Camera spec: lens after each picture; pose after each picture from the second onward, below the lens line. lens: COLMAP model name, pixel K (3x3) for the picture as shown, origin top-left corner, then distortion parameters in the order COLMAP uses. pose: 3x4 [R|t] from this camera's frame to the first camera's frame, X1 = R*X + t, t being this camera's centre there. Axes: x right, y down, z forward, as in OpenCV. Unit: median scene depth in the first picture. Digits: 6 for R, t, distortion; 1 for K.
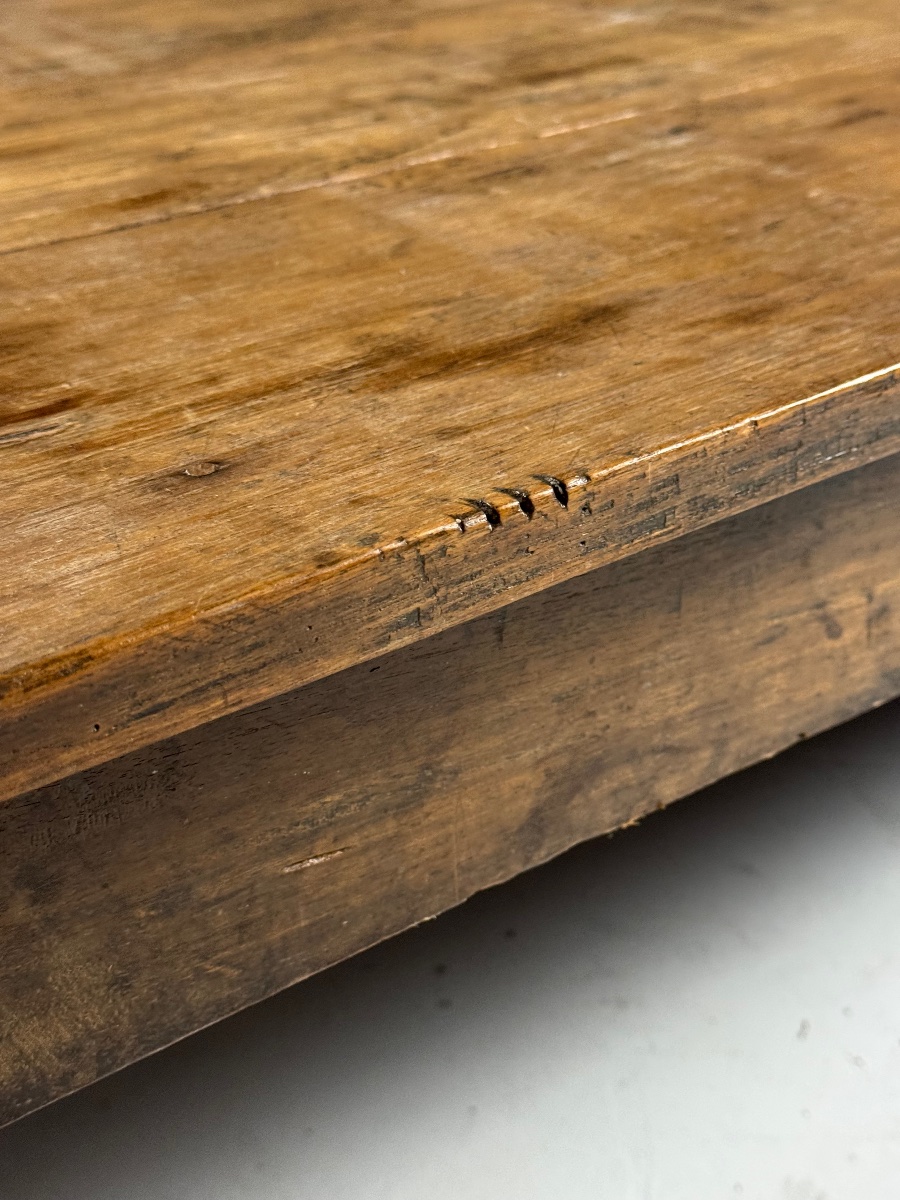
lens RADIAL K [[1847.2, 0, 460.8], [0, 1847.2, 602.7], [0, 0, 1]] dist [0.146599, 0.000000]
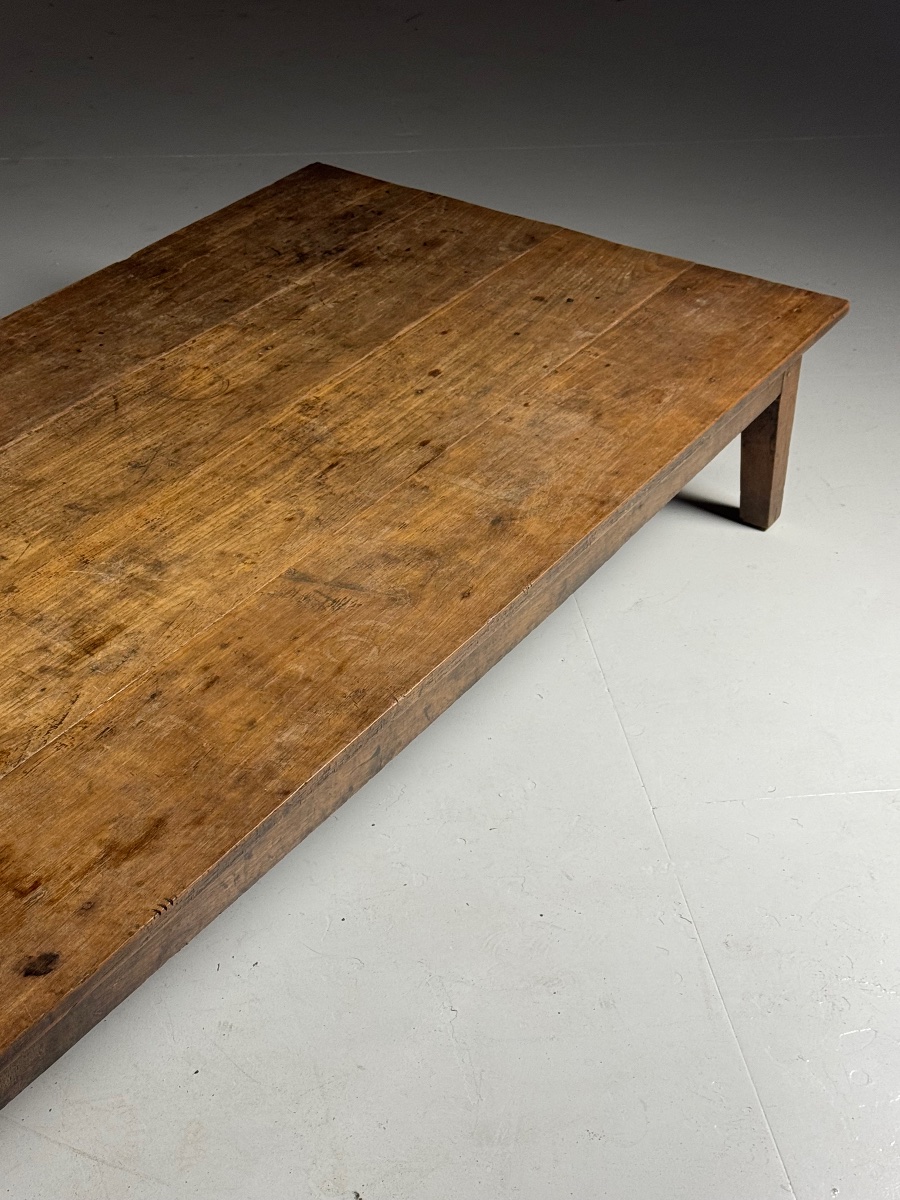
lens RADIAL K [[2018.2, 0, 460.2], [0, 2018.2, 601.7], [0, 0, 1]] dist [0.144064, 0.000000]
pose [[0.935236, -0.122668, 0.332094, -0.669250], [0.081192, 0.987368, 0.136060, -1.109452], [-0.344589, -0.100285, 0.933382, -3.032681]]
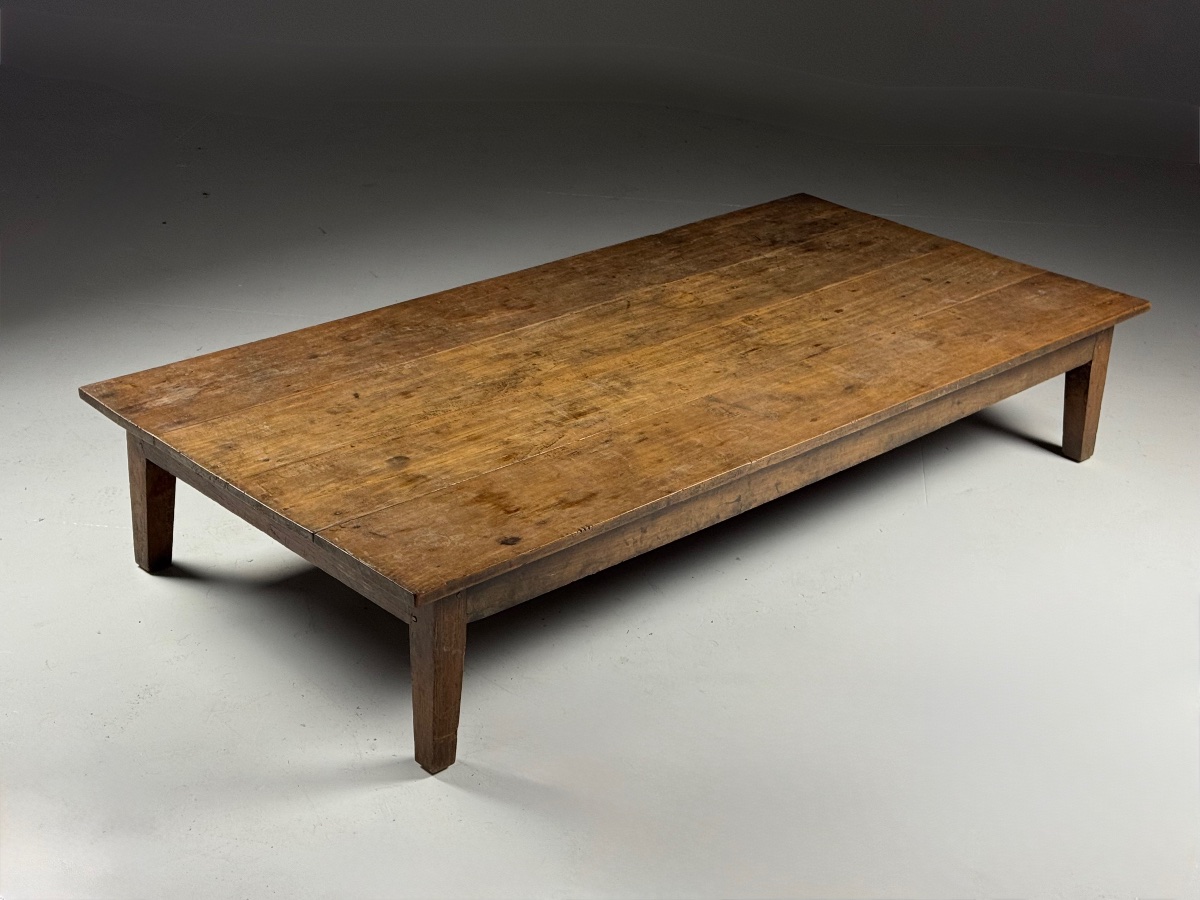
lens RADIAL K [[1847.2, 0, 589.9], [0, 1847.2, 453.7], [0, 0, 1]] dist [0.146599, 0.000000]
pose [[0.993596, 0.038629, 0.106178, -0.621477], [-0.037936, 0.999244, -0.008543, -0.240761], [-0.106428, 0.004460, 0.994310, -5.377670]]
